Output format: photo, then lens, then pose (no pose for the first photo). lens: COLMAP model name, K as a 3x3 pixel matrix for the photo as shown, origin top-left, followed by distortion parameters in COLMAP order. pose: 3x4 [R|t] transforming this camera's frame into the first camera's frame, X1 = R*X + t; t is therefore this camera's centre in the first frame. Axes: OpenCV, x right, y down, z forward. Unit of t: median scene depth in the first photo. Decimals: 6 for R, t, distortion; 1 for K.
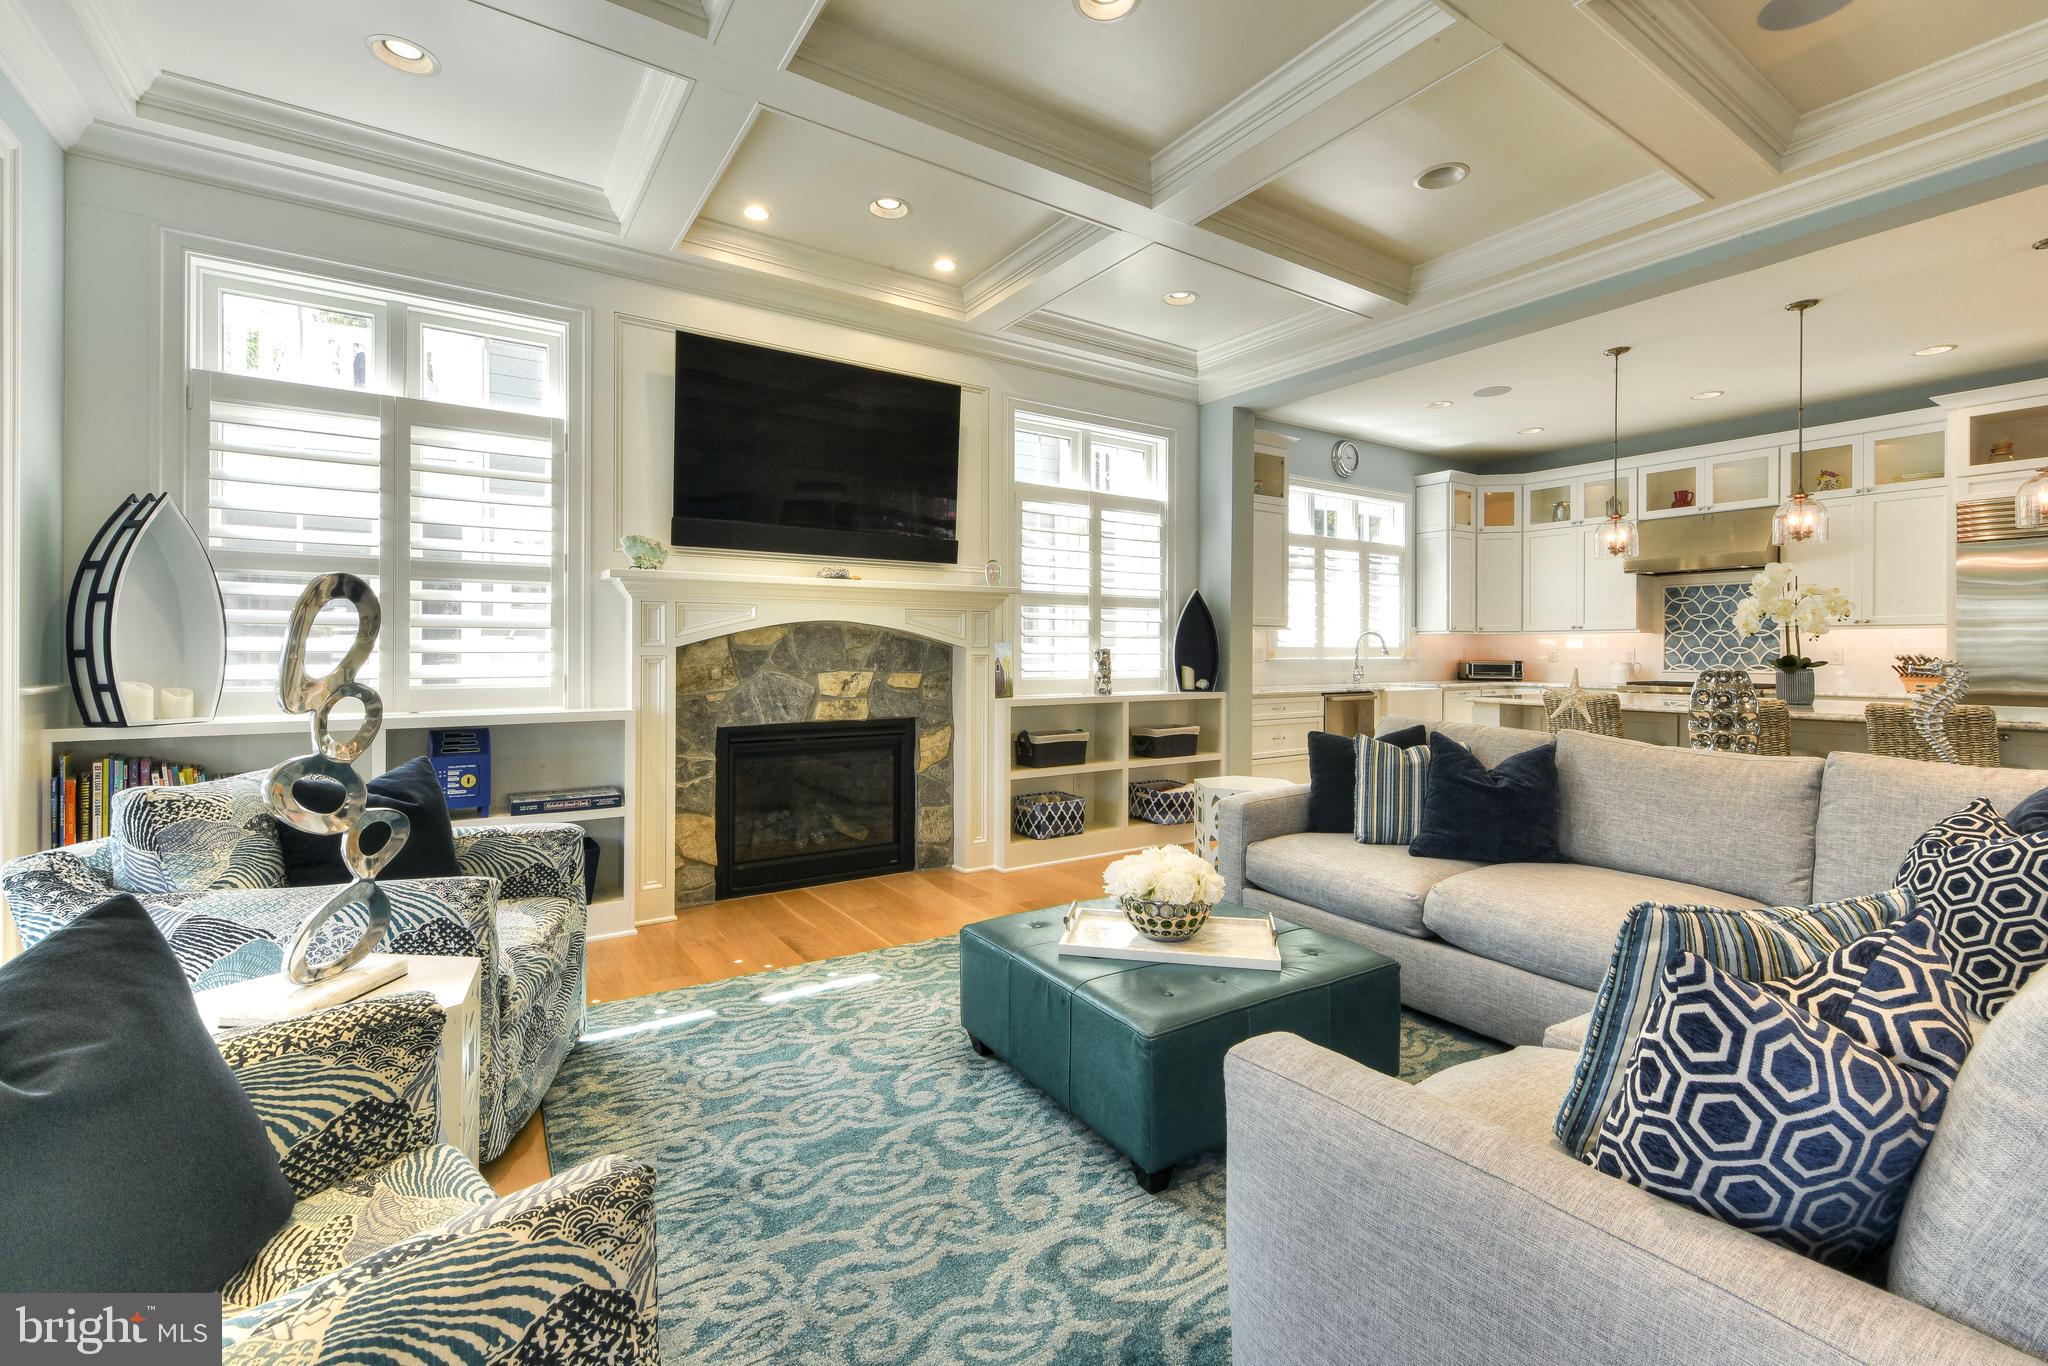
lens RADIAL K [[877.0, 0, 1025.1], [0, 877.0, 646.8], [0, 0, 1]] dist [0.014496, -0.001044]
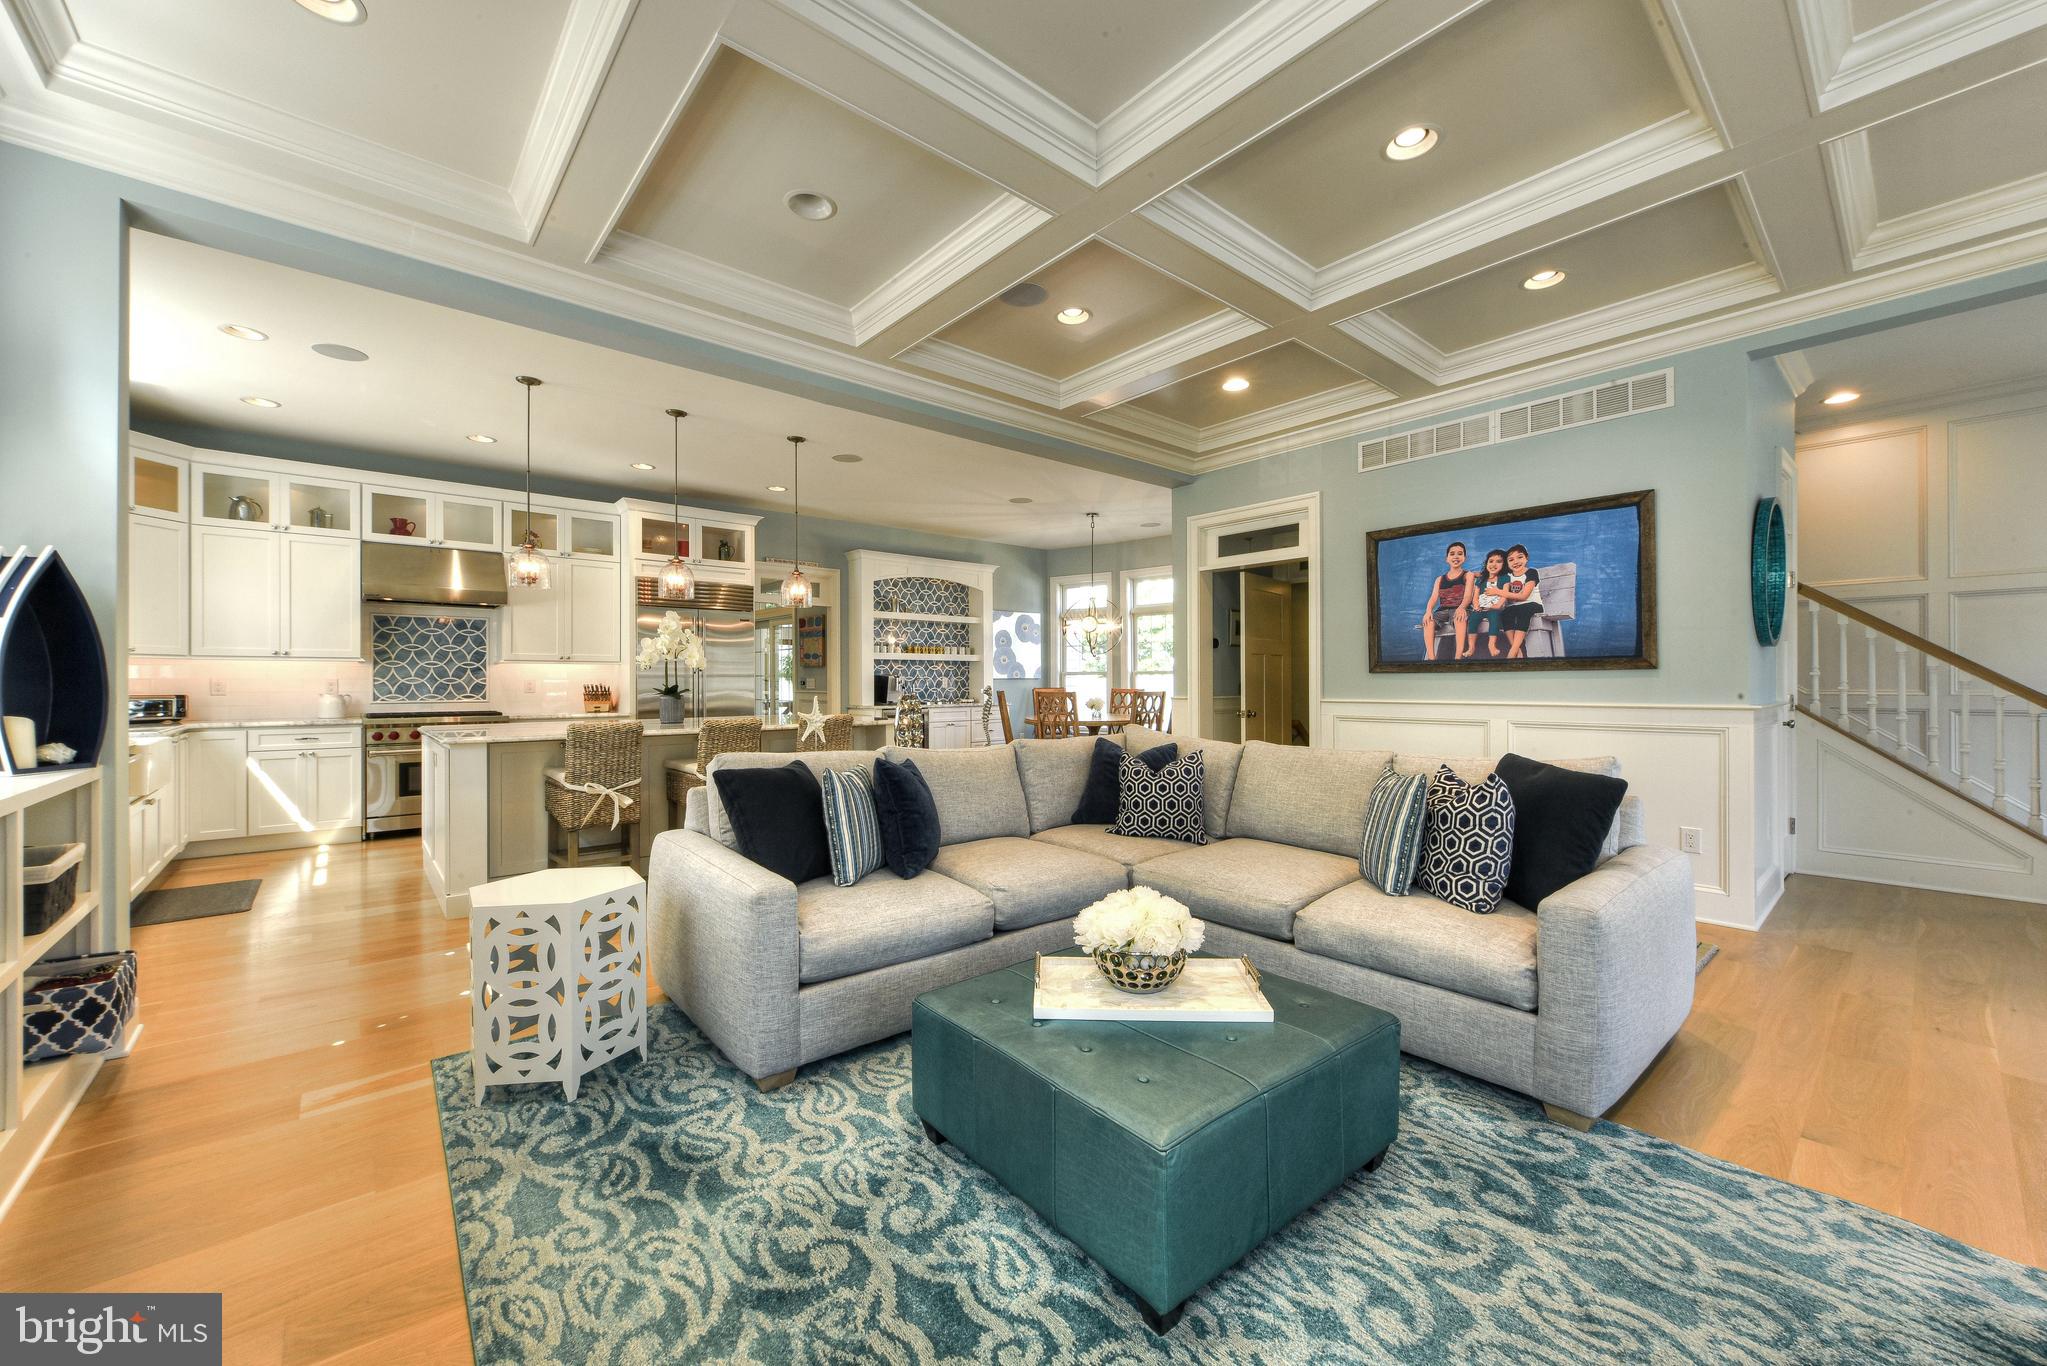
lens RADIAL K [[781.7, 0, 1026.5], [0, 781.7, 692.9], [0, 0, 1]] dist [-0.001149, -0.001150]
pose [[-0.117754, -0.015758, 0.992918, -0.328769], [-0.002284, 0.999876, 0.015597, 0.003766], [-0.993040, -0.000431, -0.117775, 0.661510]]
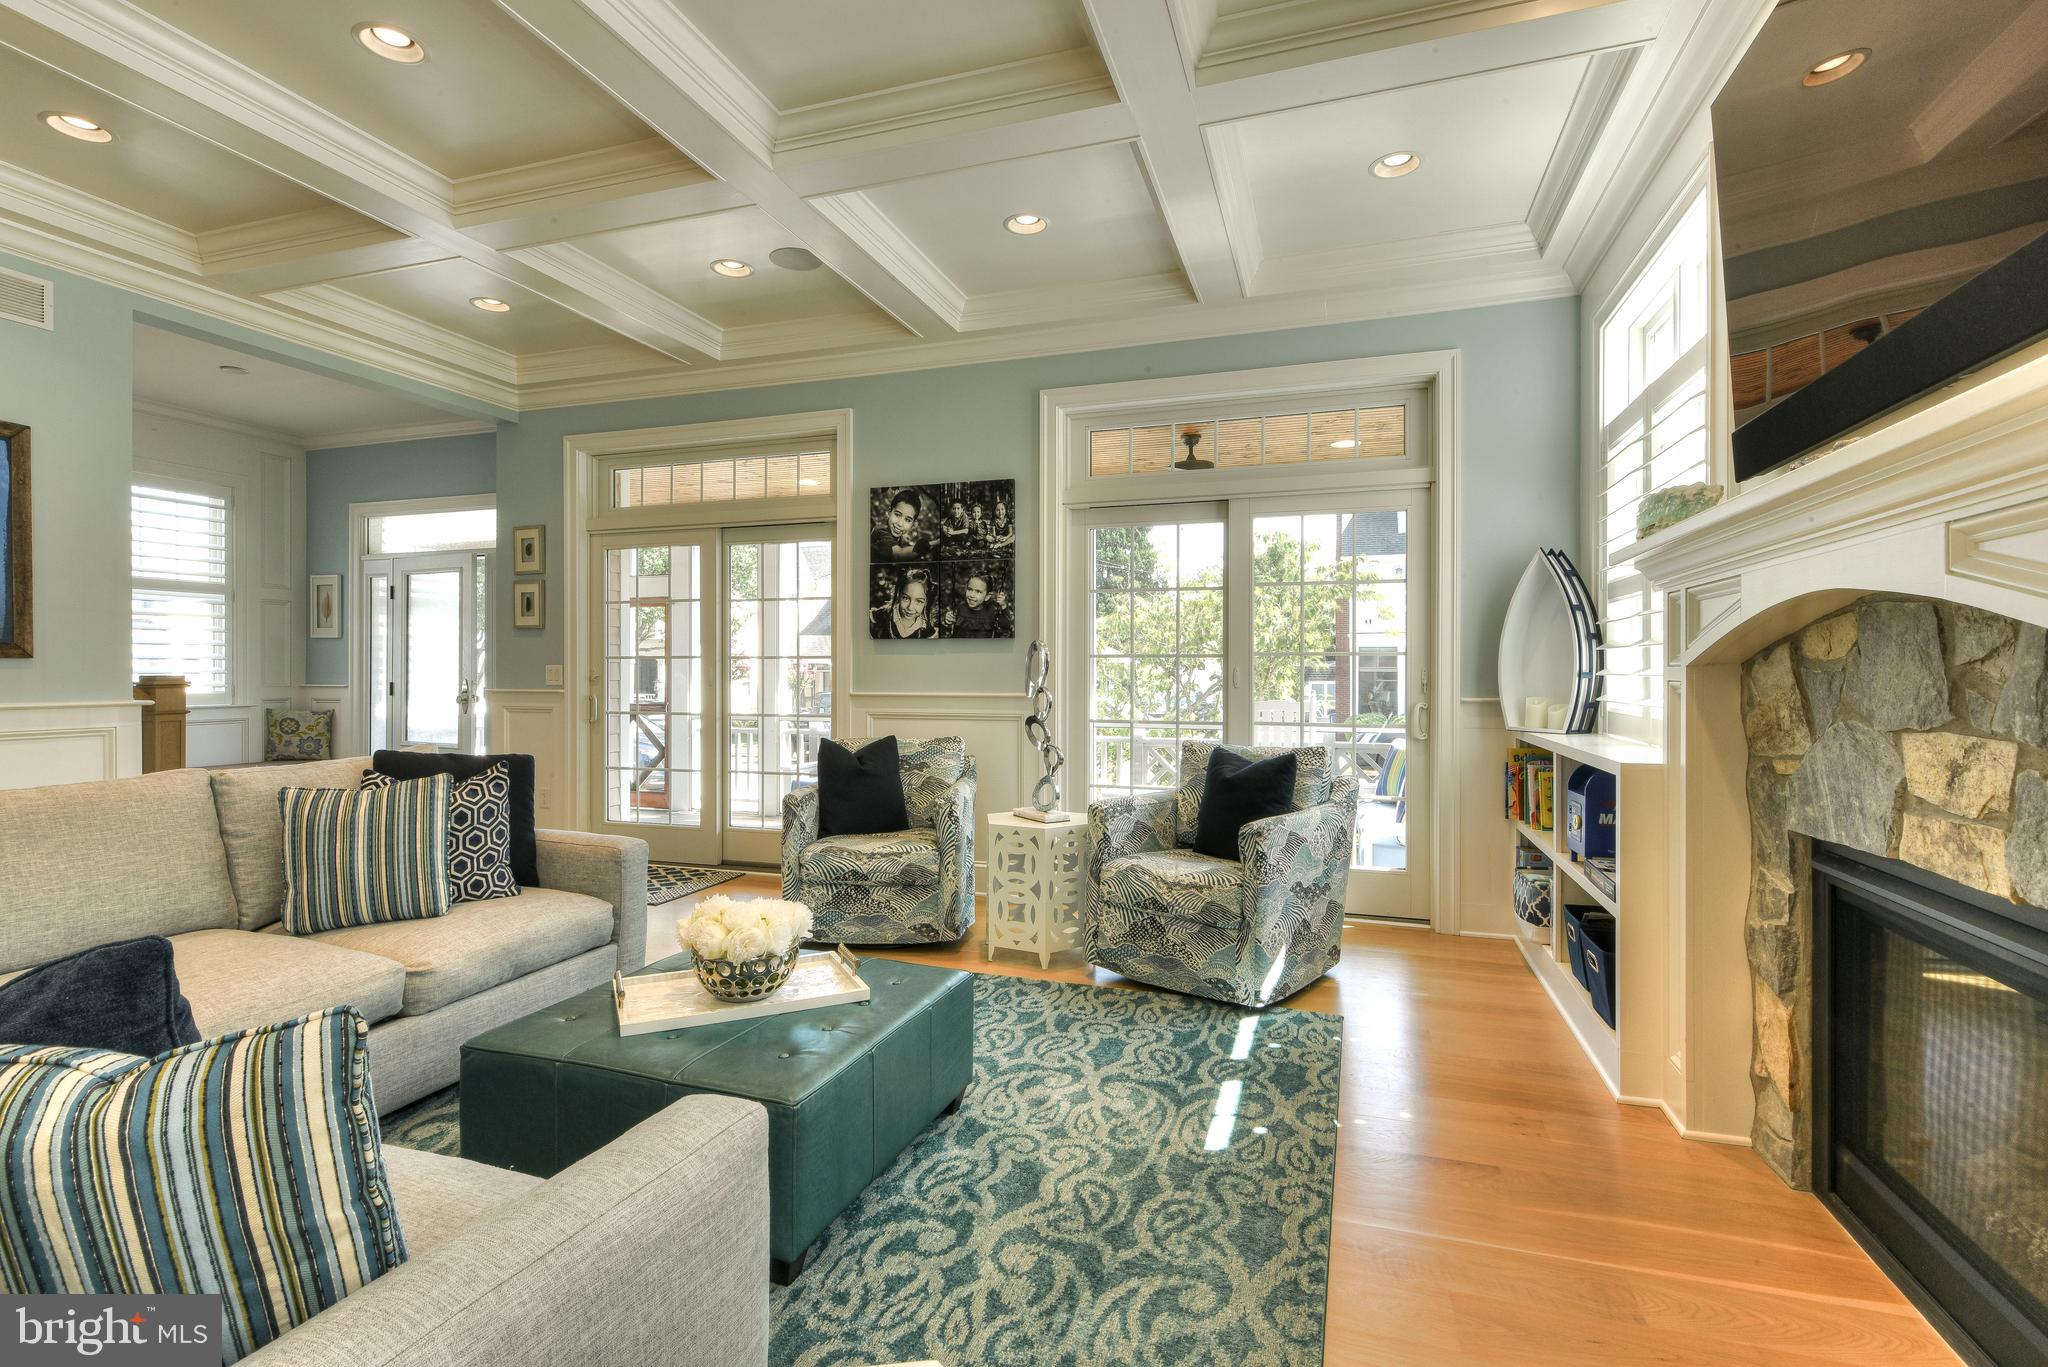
lens RADIAL K [[969.3, 0, 996.7], [0, 969.3, 662.8], [0, 0, 1]] dist [0.013720, -0.000635]
pose [[-0.803711, -0.008532, -0.594959, 0.298698], [-0.000273, 0.999902, -0.013971, 0.005850], [0.595020, -0.011067, -0.803635, 1.055552]]
